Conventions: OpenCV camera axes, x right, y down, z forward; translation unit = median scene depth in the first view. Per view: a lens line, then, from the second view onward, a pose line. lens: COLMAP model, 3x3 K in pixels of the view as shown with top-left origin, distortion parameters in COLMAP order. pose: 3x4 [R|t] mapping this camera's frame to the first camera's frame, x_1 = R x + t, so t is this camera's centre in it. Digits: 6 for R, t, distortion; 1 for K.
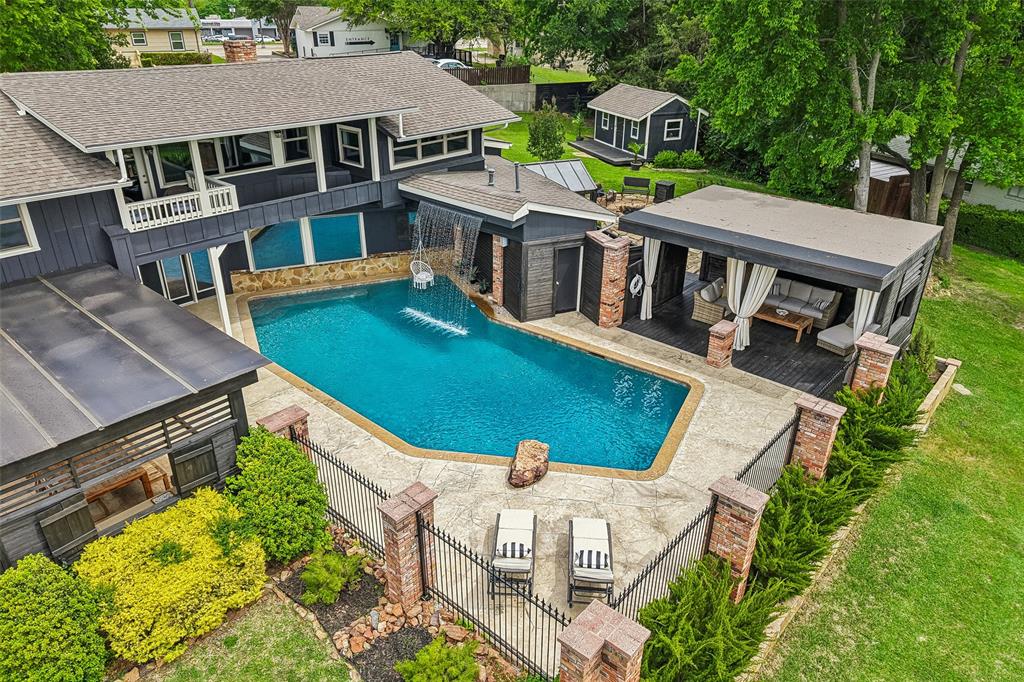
lens RADIAL K [[692.5, 0, 510.2], [0, 692.5, 343.6], [0, 0, 1]] dist [0.003583, 0.001396]
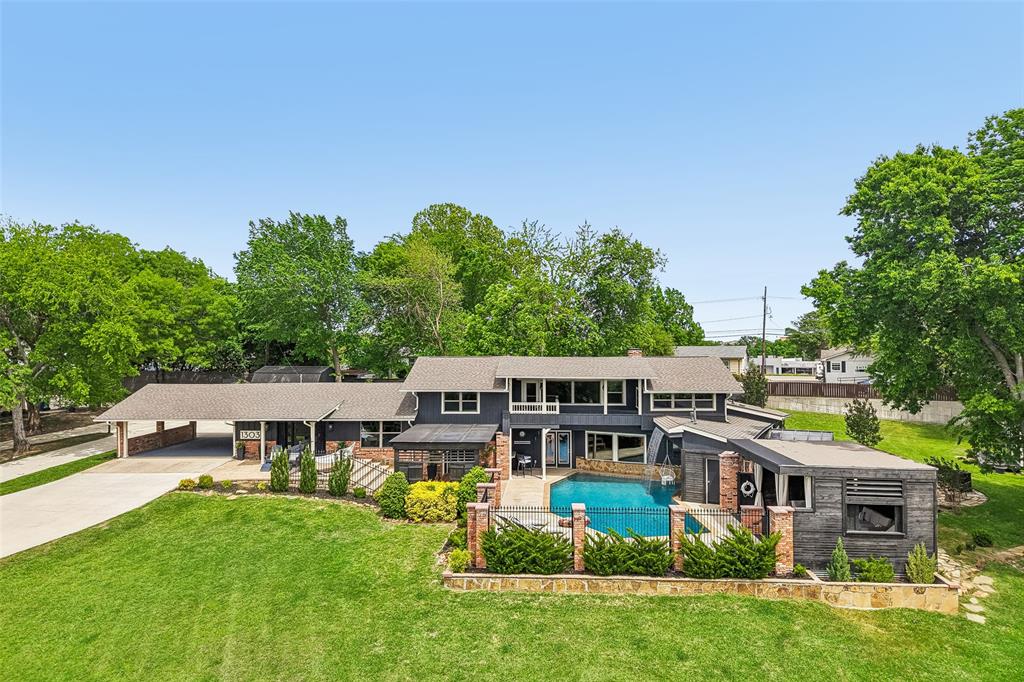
lens RADIAL K [[701.6, 0, 512.0], [0, 701.6, 341.0], [0, 0, 1]] dist [0.081739, -0.082459]
pose [[0.631073, -0.013188, -0.775611, 1.058695], [-0.341339, 0.893134, -0.292915, 0.256479], [0.696588, 0.449597, 0.559132, -0.374360]]
